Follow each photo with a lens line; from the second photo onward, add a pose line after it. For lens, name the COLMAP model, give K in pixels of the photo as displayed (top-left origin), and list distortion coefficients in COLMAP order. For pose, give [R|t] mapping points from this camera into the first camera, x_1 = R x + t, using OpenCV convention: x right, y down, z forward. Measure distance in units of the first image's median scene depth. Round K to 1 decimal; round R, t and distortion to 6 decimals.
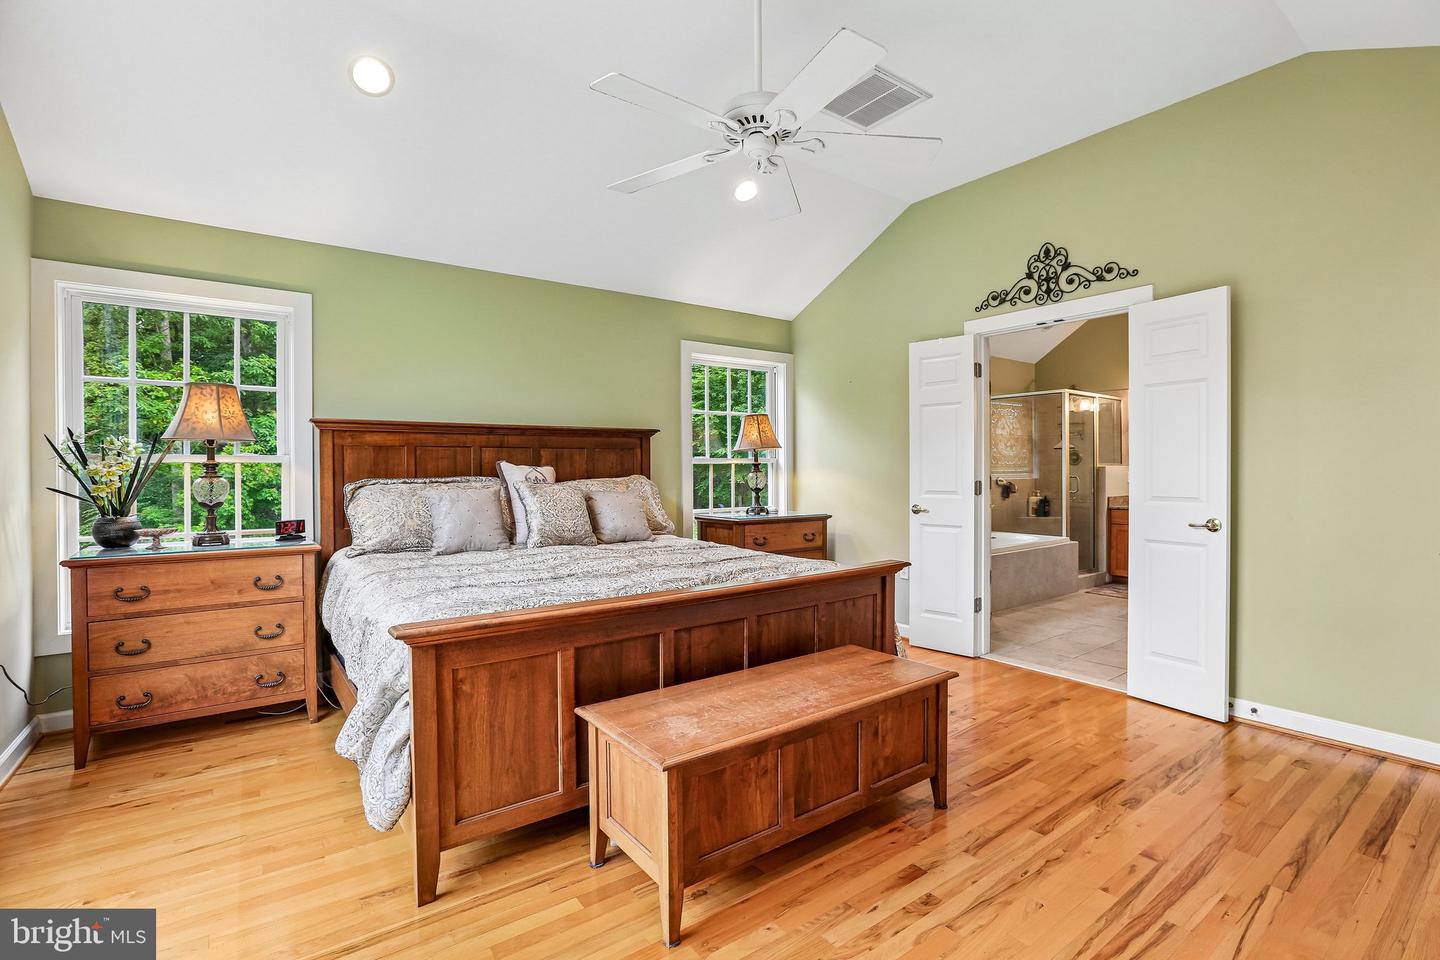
lens RADIAL K [[666.3, 0, 725.0], [0, 666.3, 470.3], [0, 0, 1]] dist [-0.044168, 0.016508]
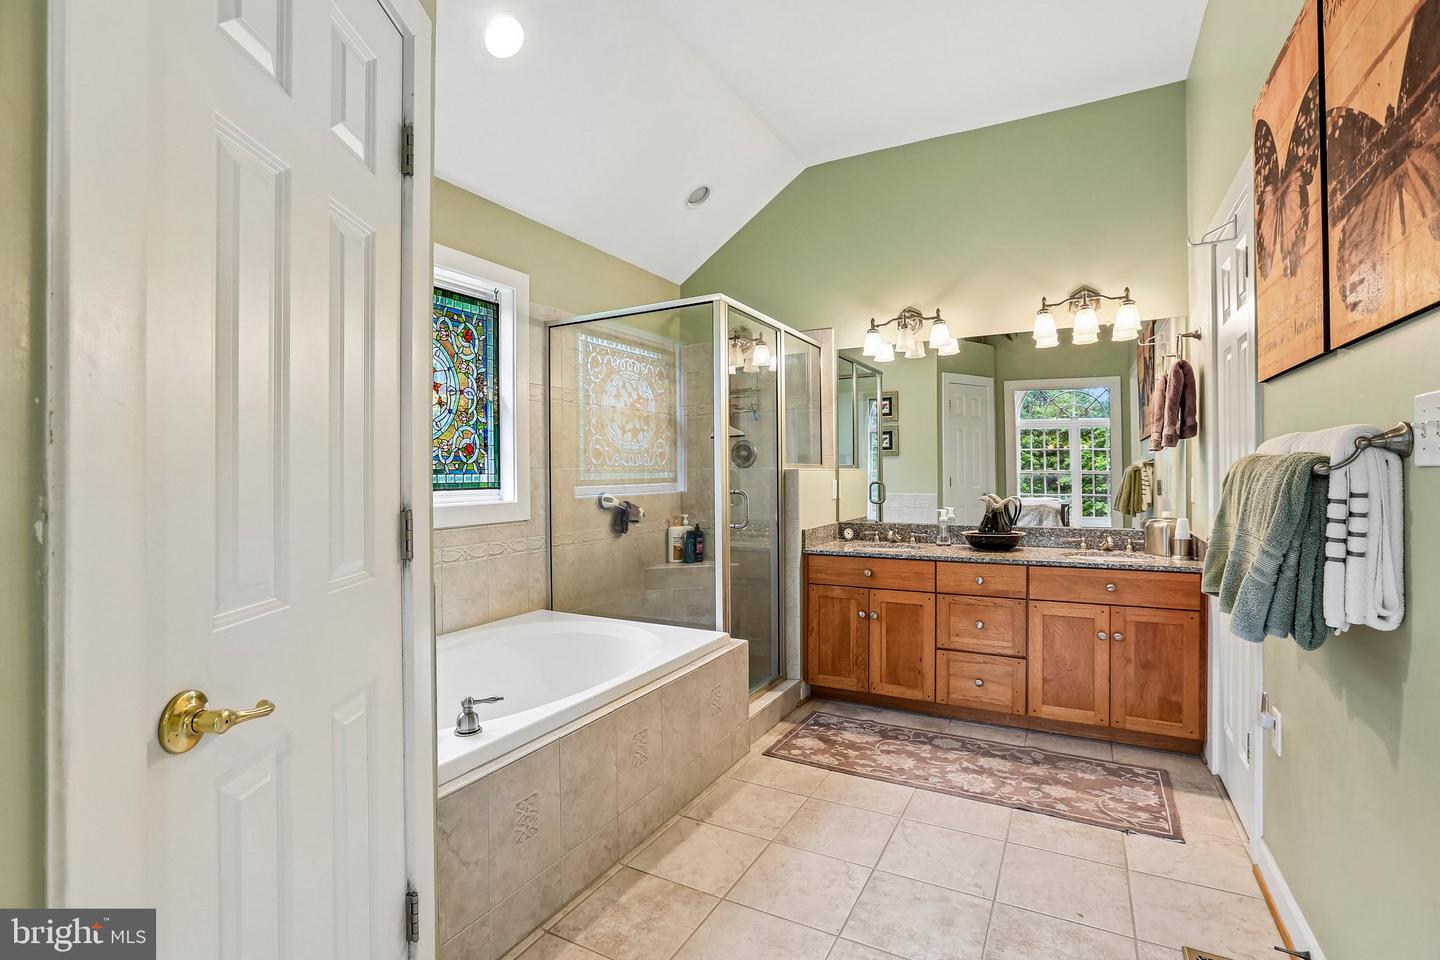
lens RADIAL K [[666.3, 0, 721.2], [0, 666.3, 473.6], [0, 0, 1]] dist [-0.044168, 0.016508]
pose [[0.907153, -0.004815, 0.420773, 0.283020], [0.005674, 0.999984, -0.000791, -0.002455], [-0.420763, 0.003106, 0.907165, 0.512156]]
